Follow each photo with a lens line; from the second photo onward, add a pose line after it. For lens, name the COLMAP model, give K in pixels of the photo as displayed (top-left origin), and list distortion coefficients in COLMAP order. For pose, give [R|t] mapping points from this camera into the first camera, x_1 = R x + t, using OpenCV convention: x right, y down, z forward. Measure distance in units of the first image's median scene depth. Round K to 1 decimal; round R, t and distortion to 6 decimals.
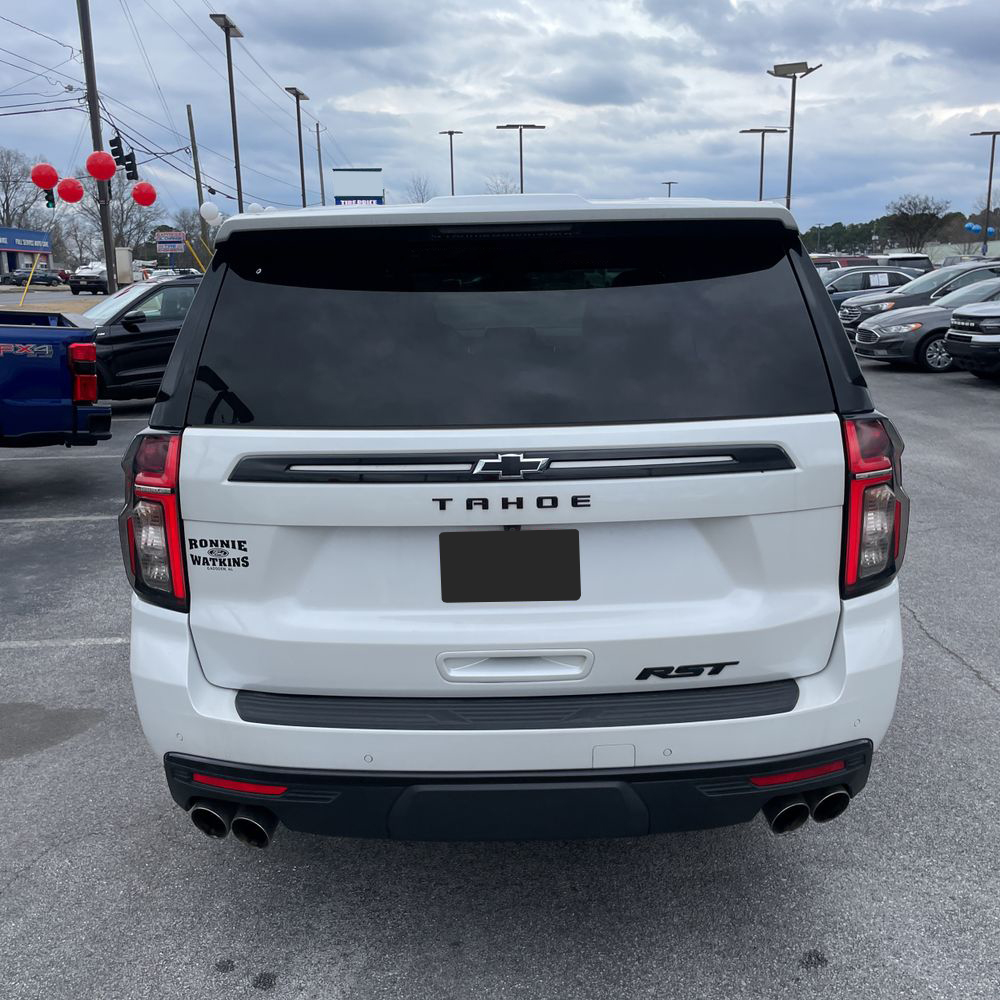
lens RADIAL K [[1011.6, 0, 500.0], [0, 1011.6, 500.0], [0, 0, 1]] dist [0.100007, -0.160148]
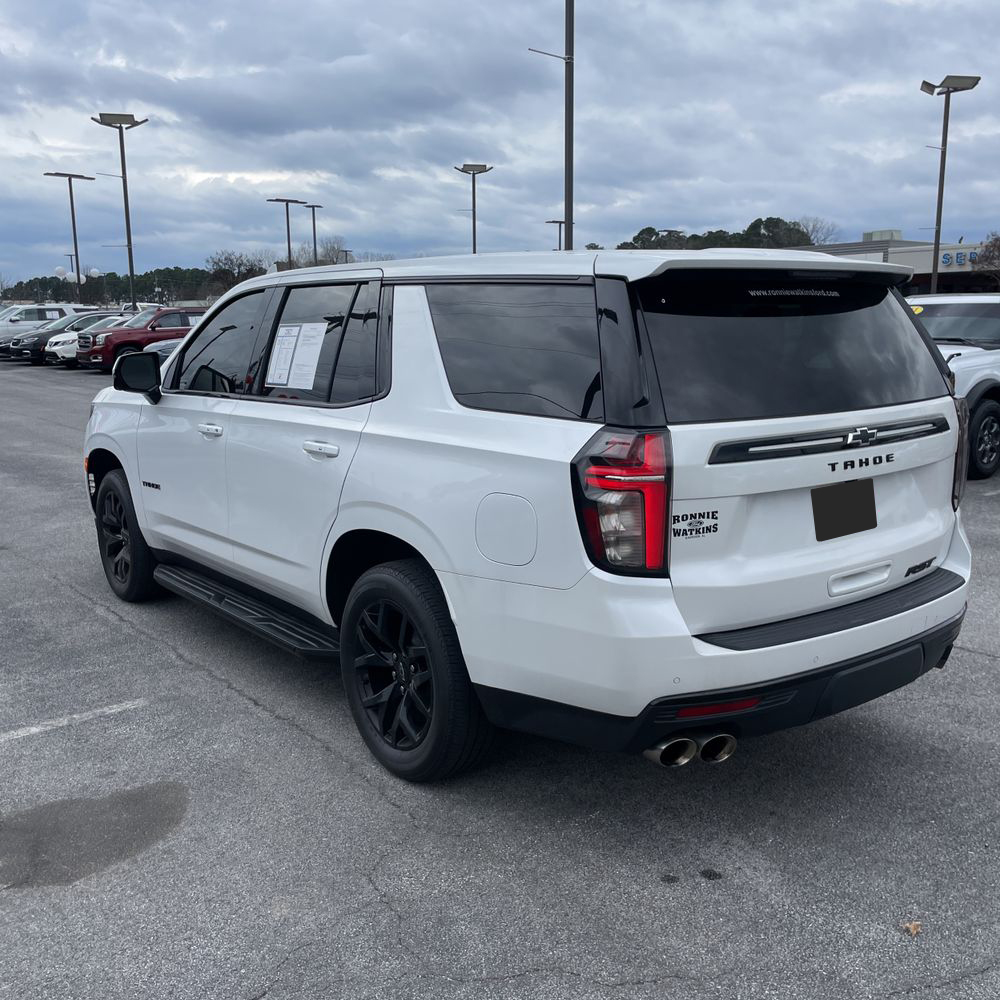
lens RADIAL K [[1011.6, 0, 500.0], [0, 1011.6, 500.0], [0, 0, 1]] dist [0.100007, -0.160148]
pose [[0.785710, -0.093639, 0.611467, -1.222177], [0.122690, 0.992429, -0.005673, 0.000782], [-0.606306, 0.079479, 0.791250, 0.162031]]
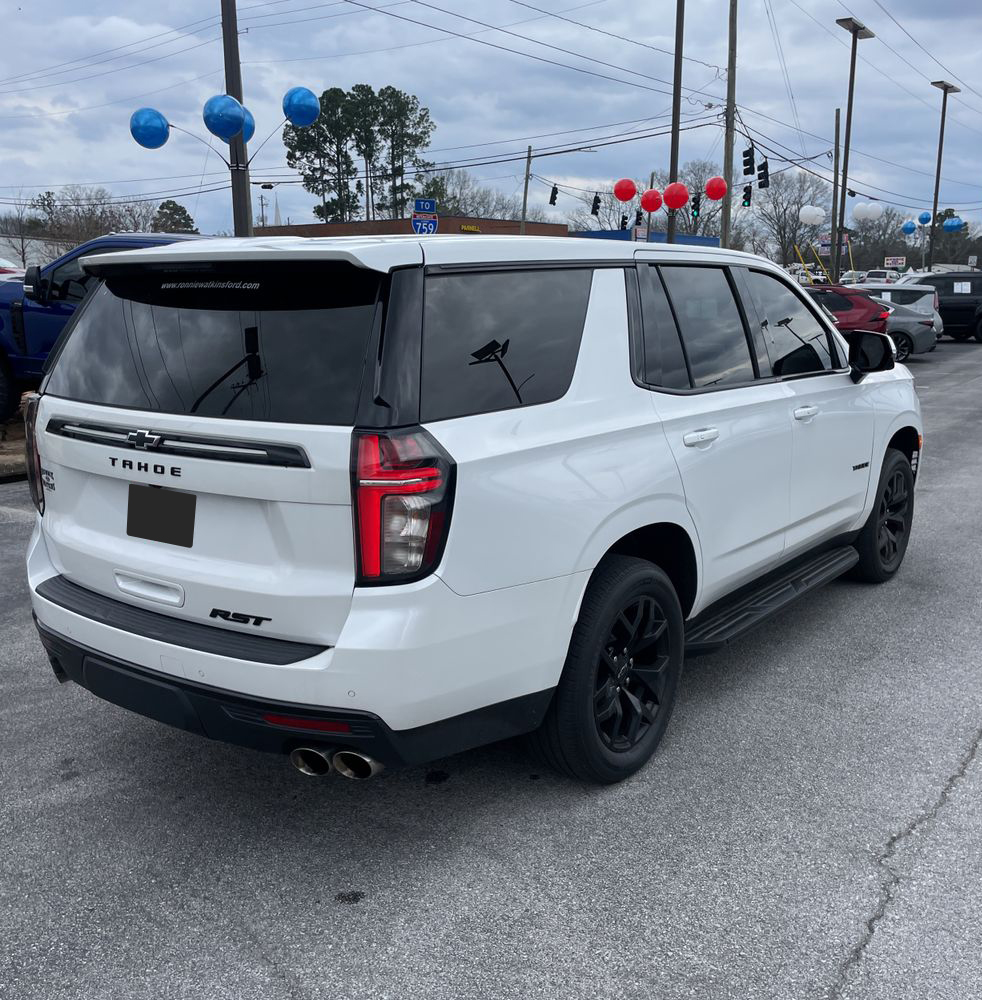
lens RADIAL K [[998.0, 0, 491.0], [0, 998.0, 500.0], [0, 0, 1]] dist [0.143723, -0.297911]
pose [[0.809324, 0.136872, -0.571192, 1.115850], [-0.136704, 0.989659, 0.043452, -0.072109], [0.571232, 0.042917, 0.819666, 0.148166]]
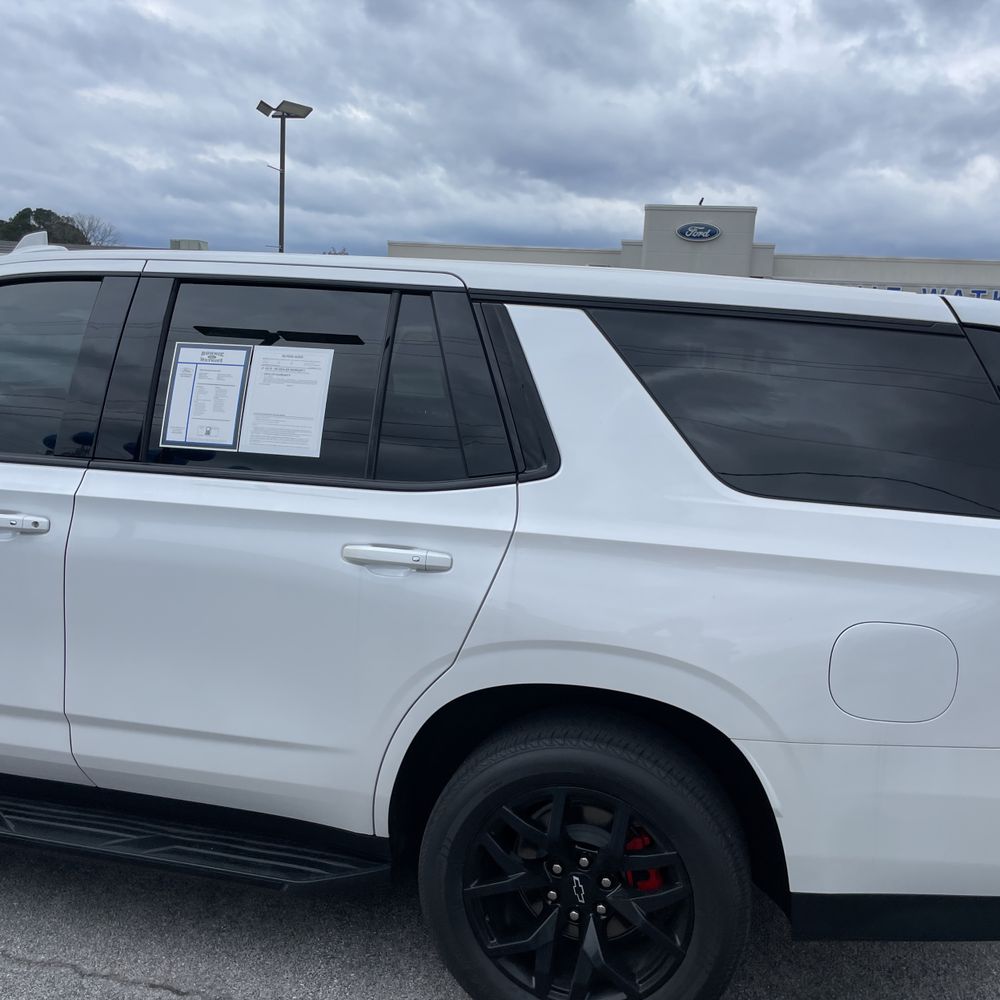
lens RADIAL K [[1011.6, 0, 500.0], [0, 1011.6, 500.0], [0, 0, 1]] dist [0.100007, -0.160148]
pose [[0.229426, -0.117692, 0.966184, -1.387113], [0.148736, 0.985243, 0.084695, -0.260499], [-0.961895, 0.124275, 0.243546, 1.311480]]
